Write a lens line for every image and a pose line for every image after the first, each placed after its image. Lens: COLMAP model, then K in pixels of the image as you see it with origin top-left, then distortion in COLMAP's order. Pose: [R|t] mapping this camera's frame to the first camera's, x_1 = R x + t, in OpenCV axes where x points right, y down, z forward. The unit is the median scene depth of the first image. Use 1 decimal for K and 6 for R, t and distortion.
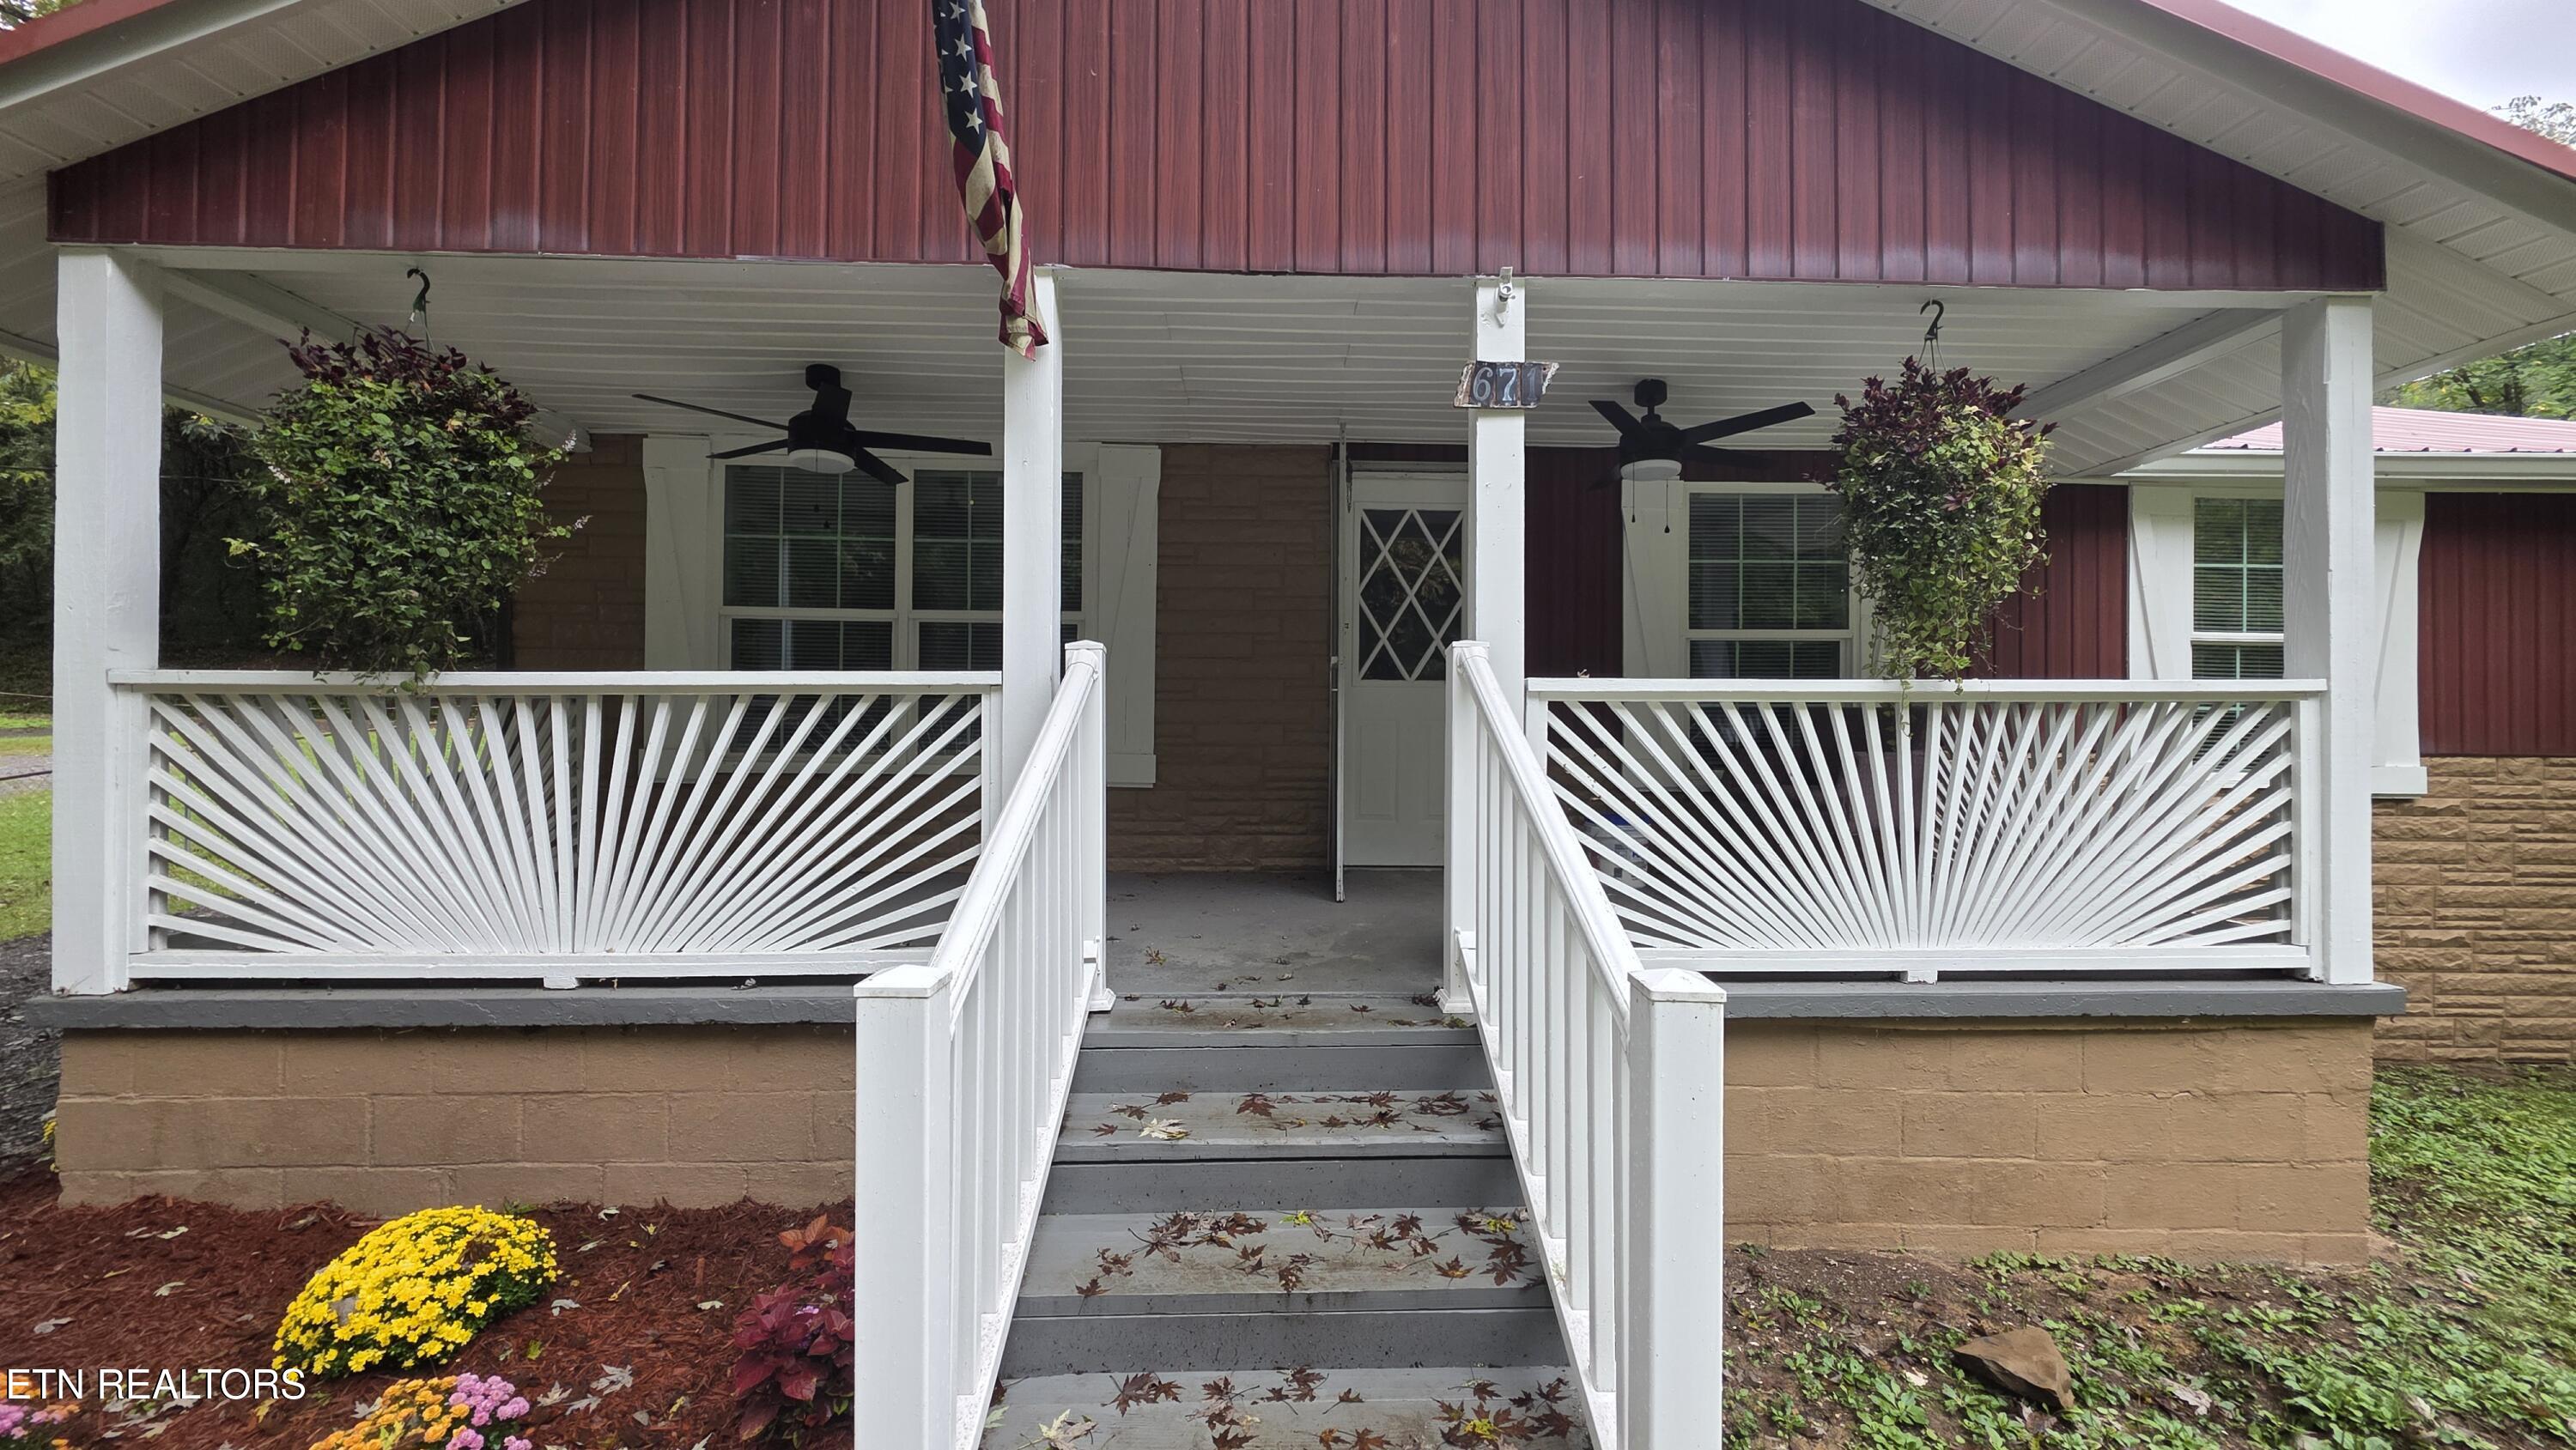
lens RADIAL K [[1057.4, 0, 1295.0], [0, 1057.4, 709.4], [0, 0, 1]] dist [-0.001680, 0.000182]
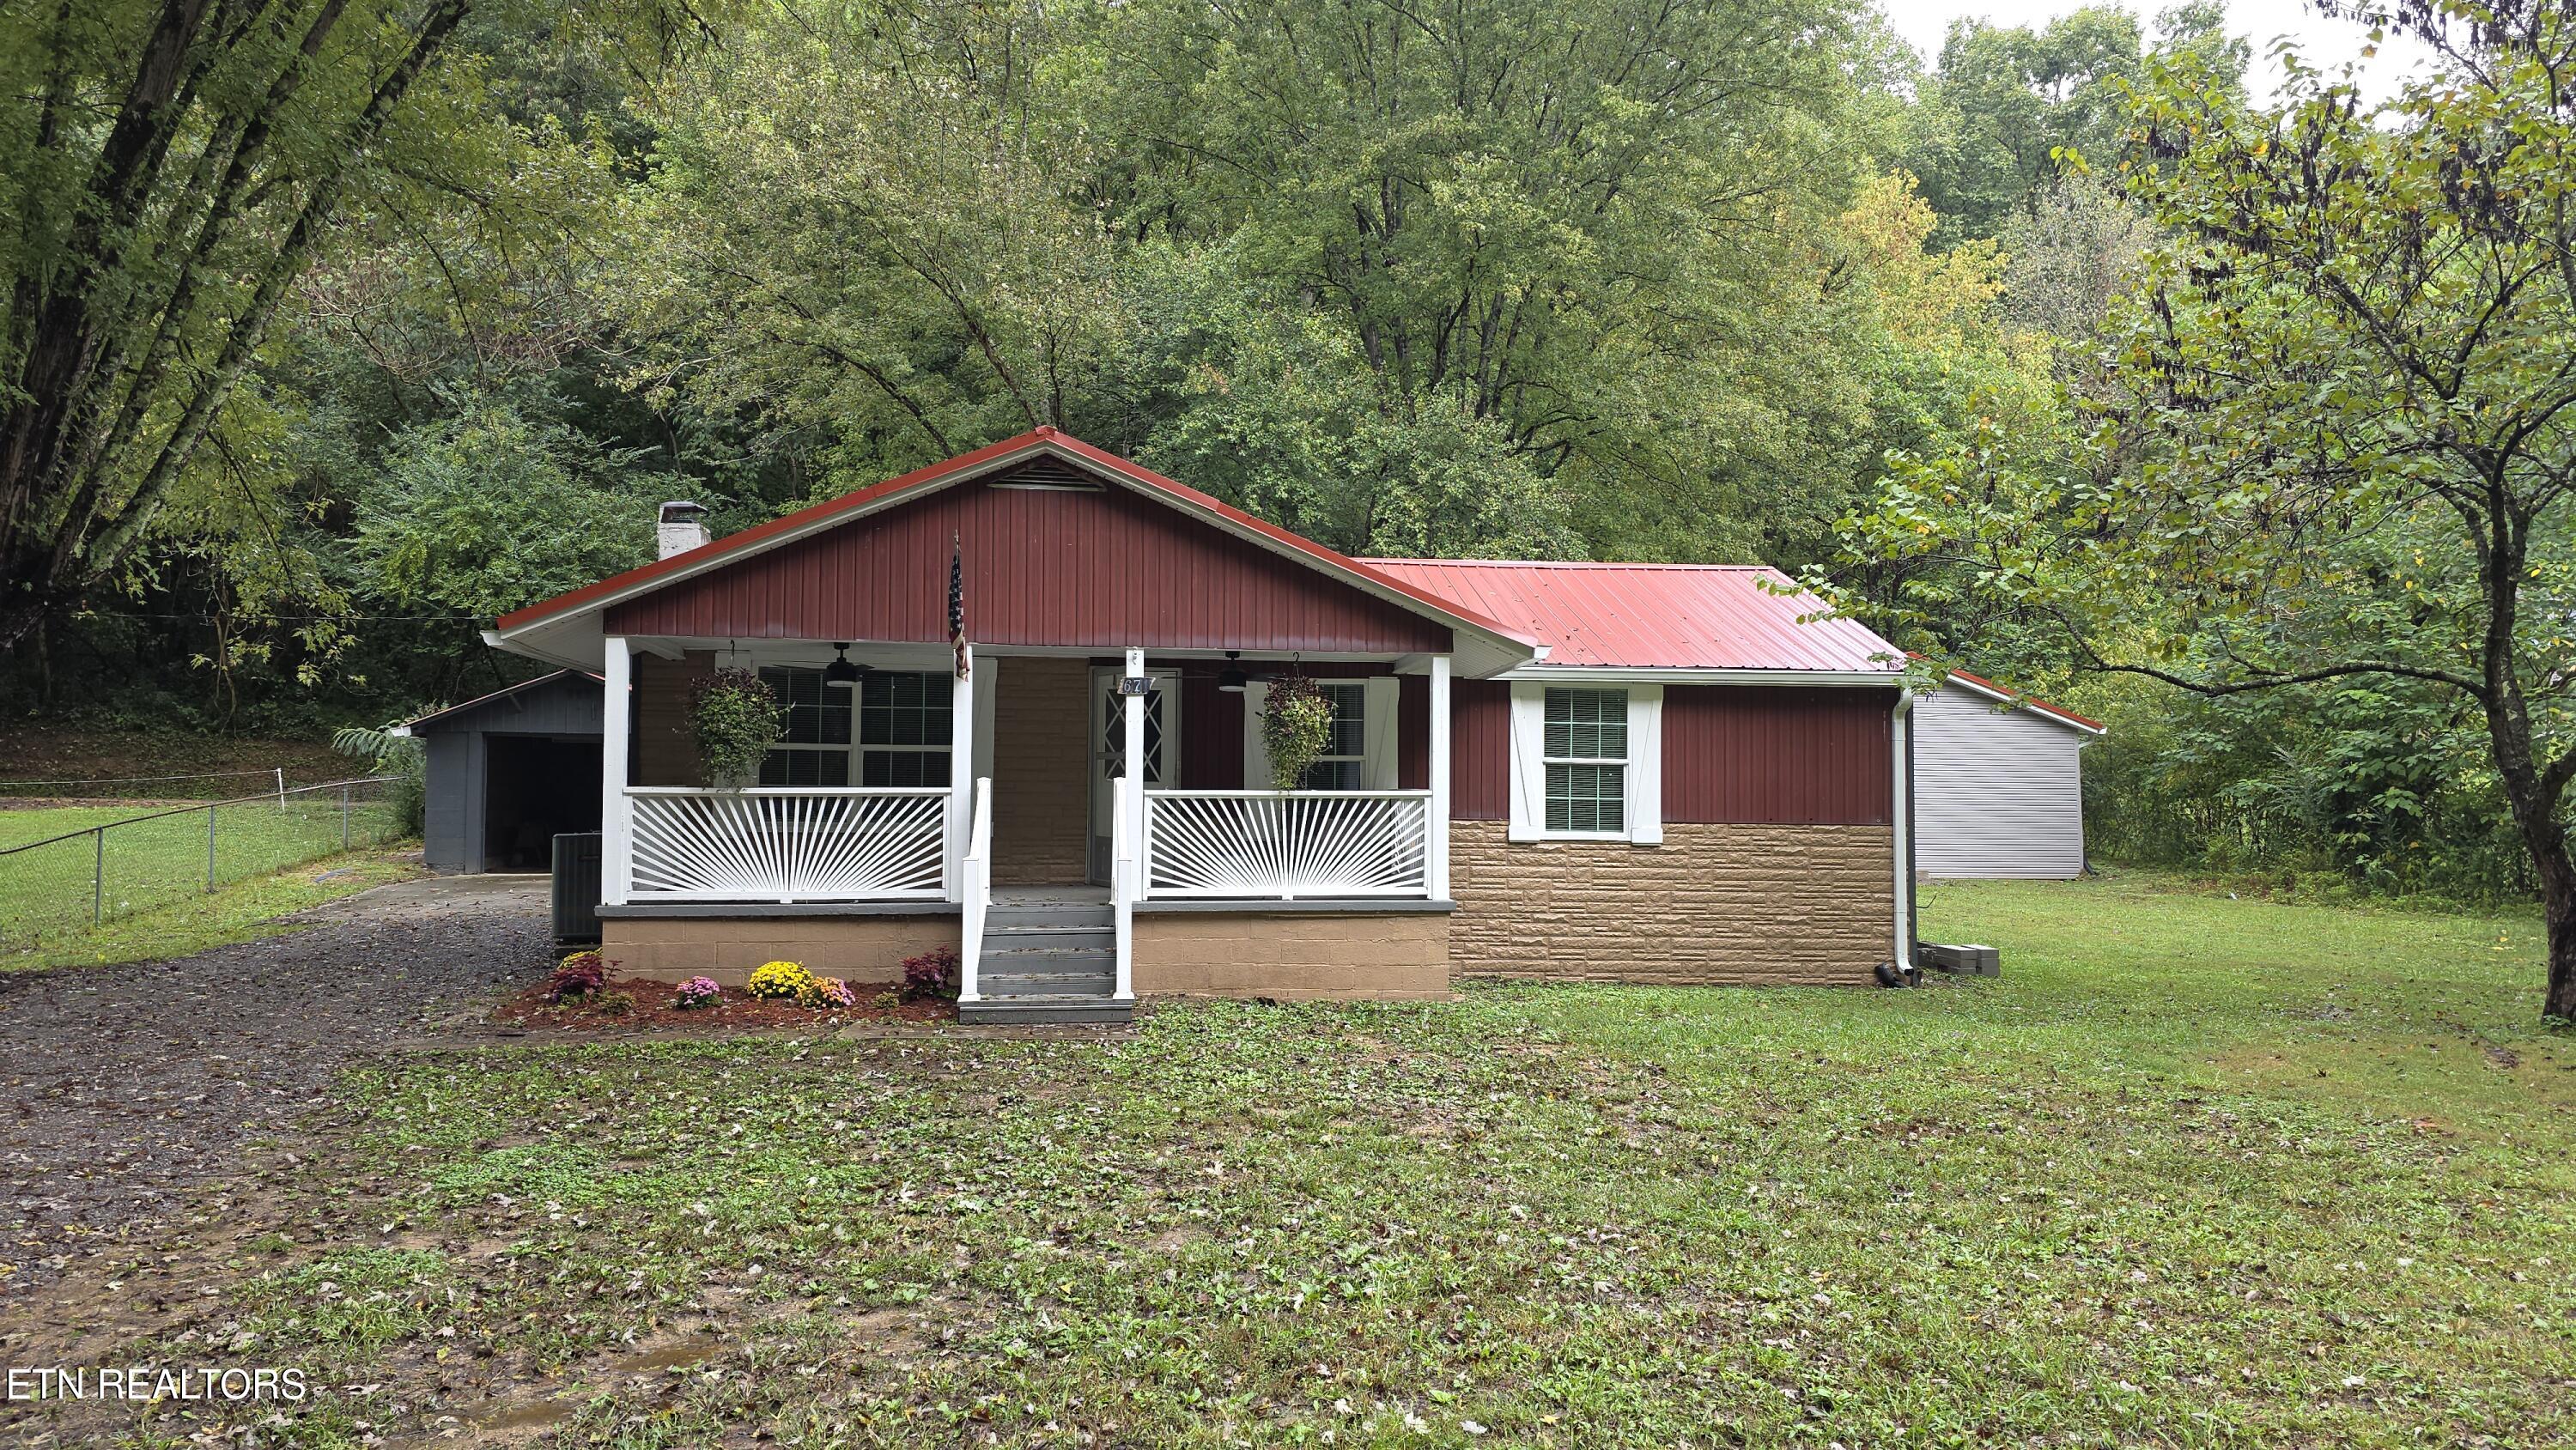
lens RADIAL K [[1738.5, 0, 1306.0], [0, 1738.5, 712.4], [0, 0, 1]] dist [0.117160, 0.000649]
pose [[0.994862, 0.006575, 0.101027, 0.129250], [-0.003152, 0.999417, -0.033999, -0.057438], [-0.101192, 0.033506, 0.994303, -2.610174]]
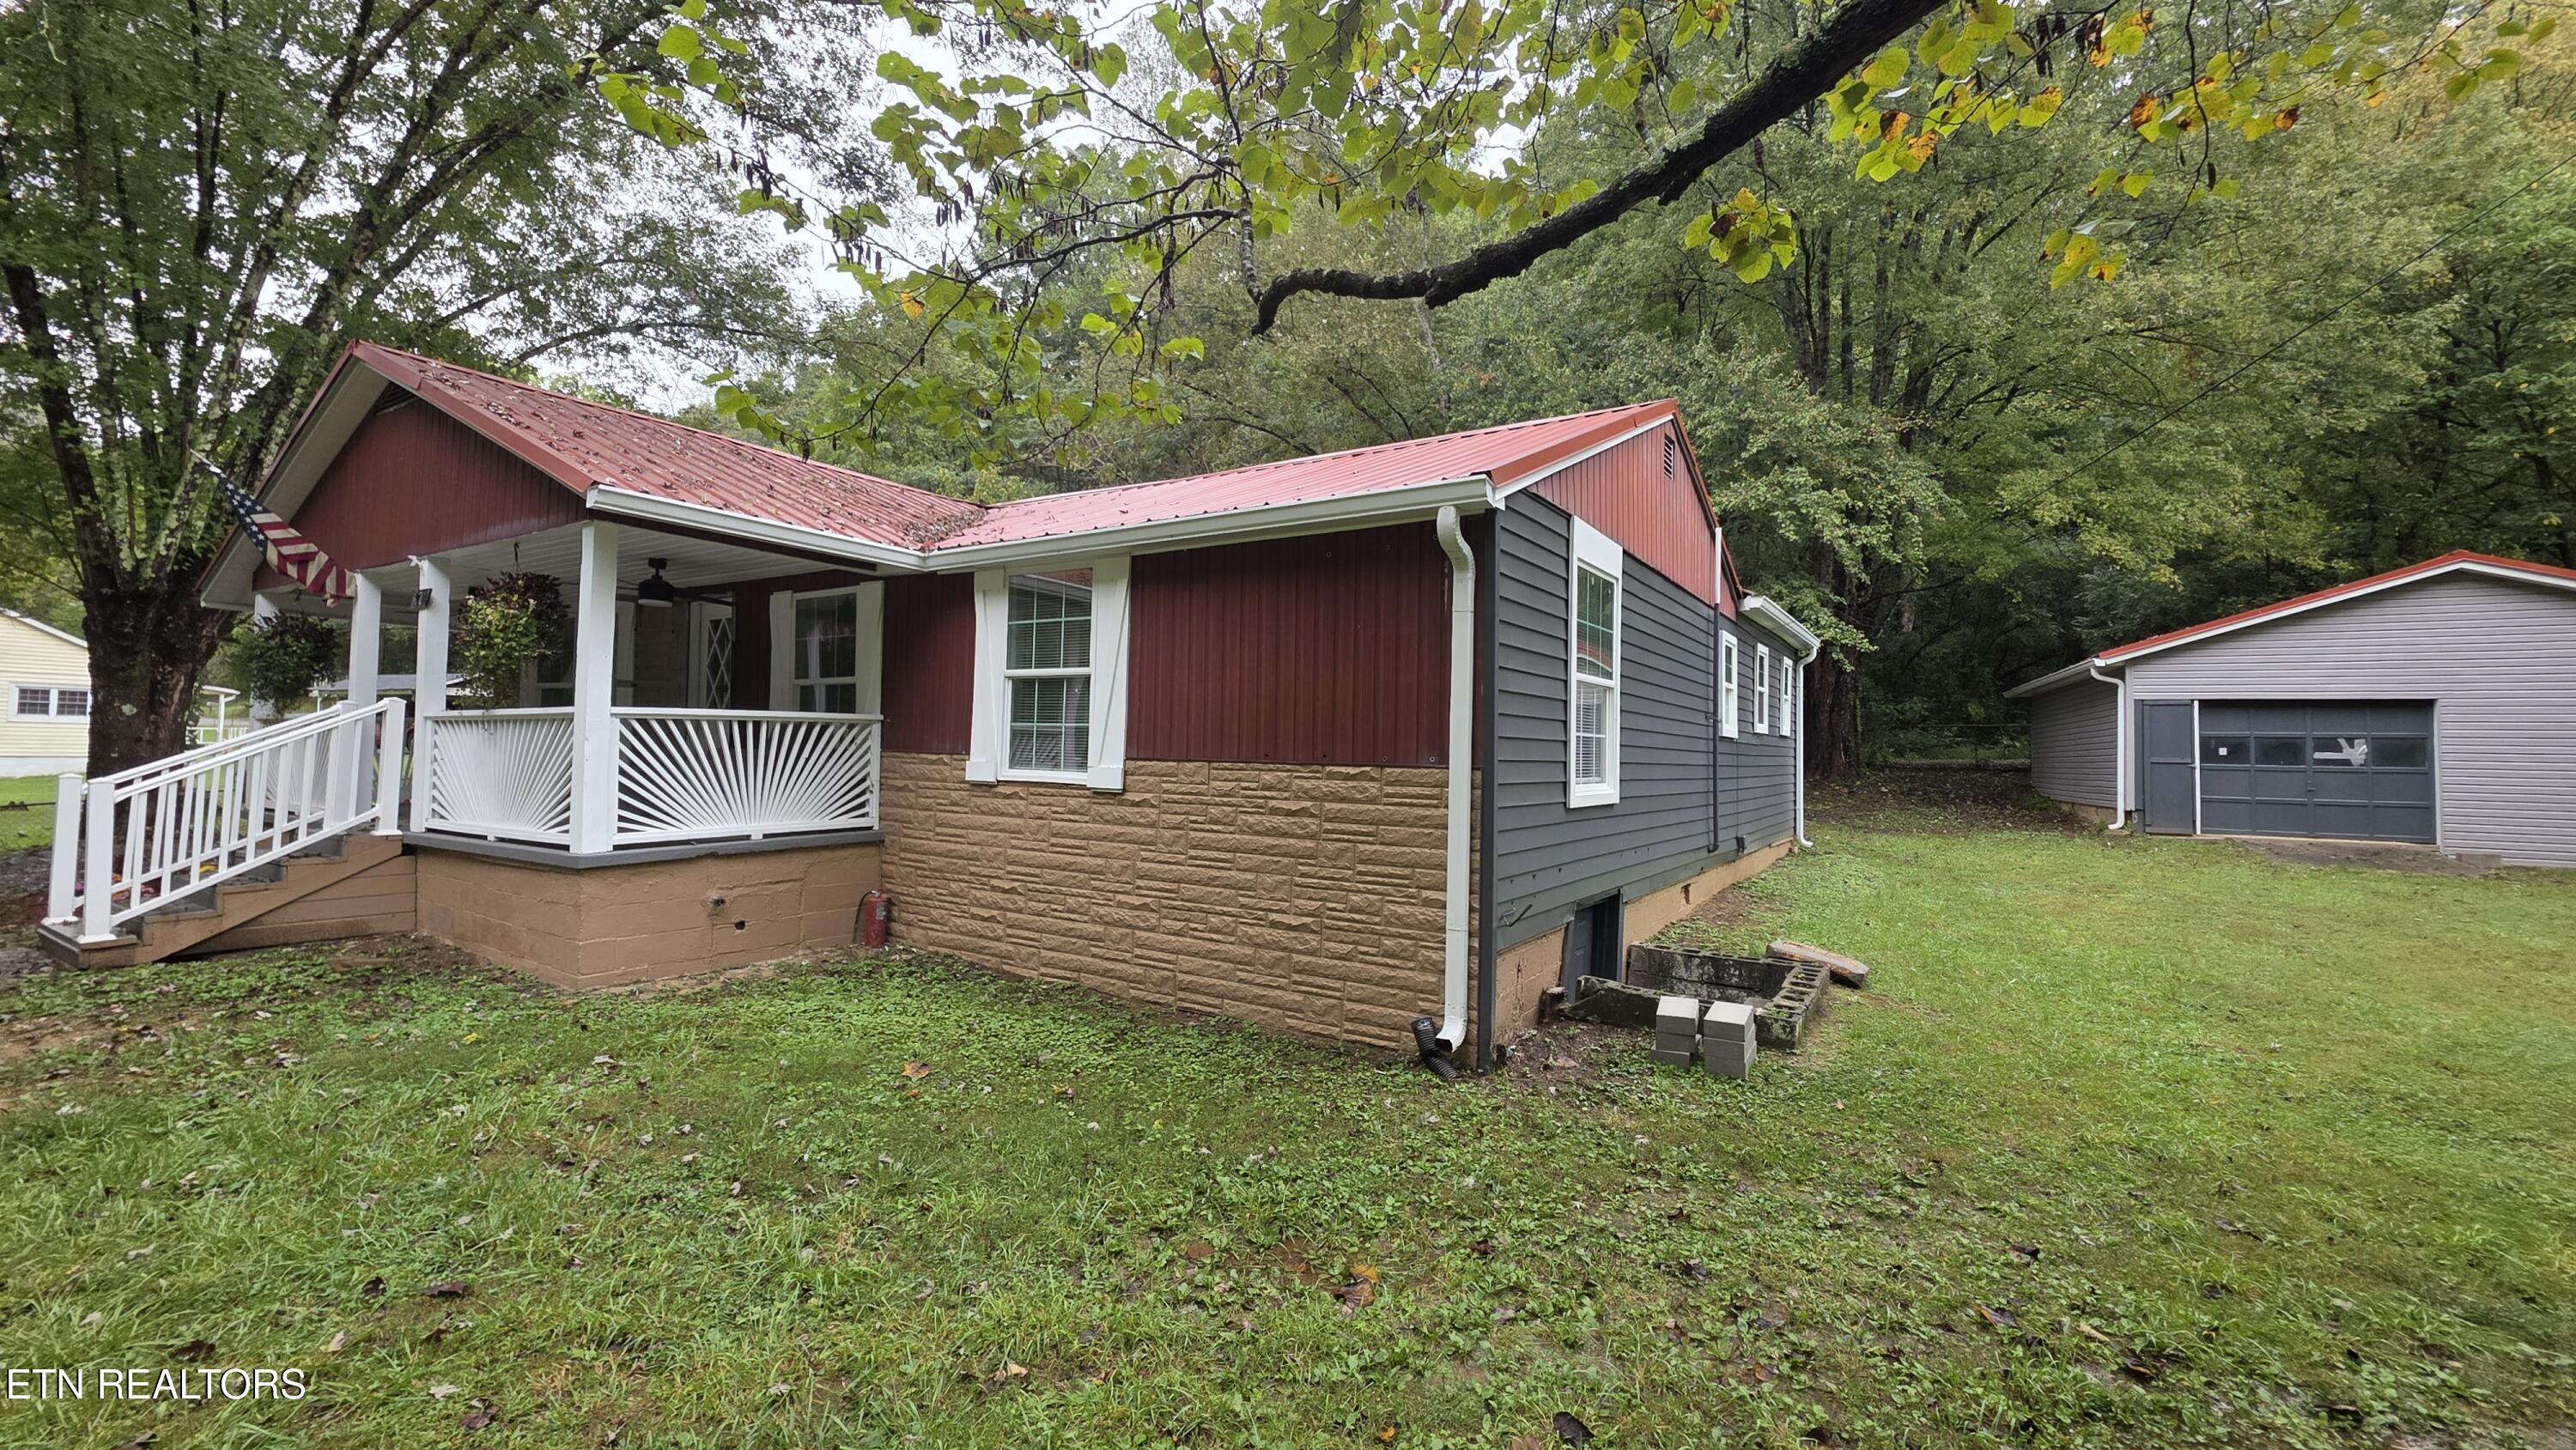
lens RADIAL K [[1057.4, 0, 1300.3], [0, 1057.4, 712.2], [0, 0, 1]] dist [-0.001680, 0.000182]
pose [[0.819045, -0.011693, -0.573610, 2.479374], [-0.013156, 0.999147, -0.039153, 0.043227], [0.573578, 0.039615, 0.818192, 0.073707]]
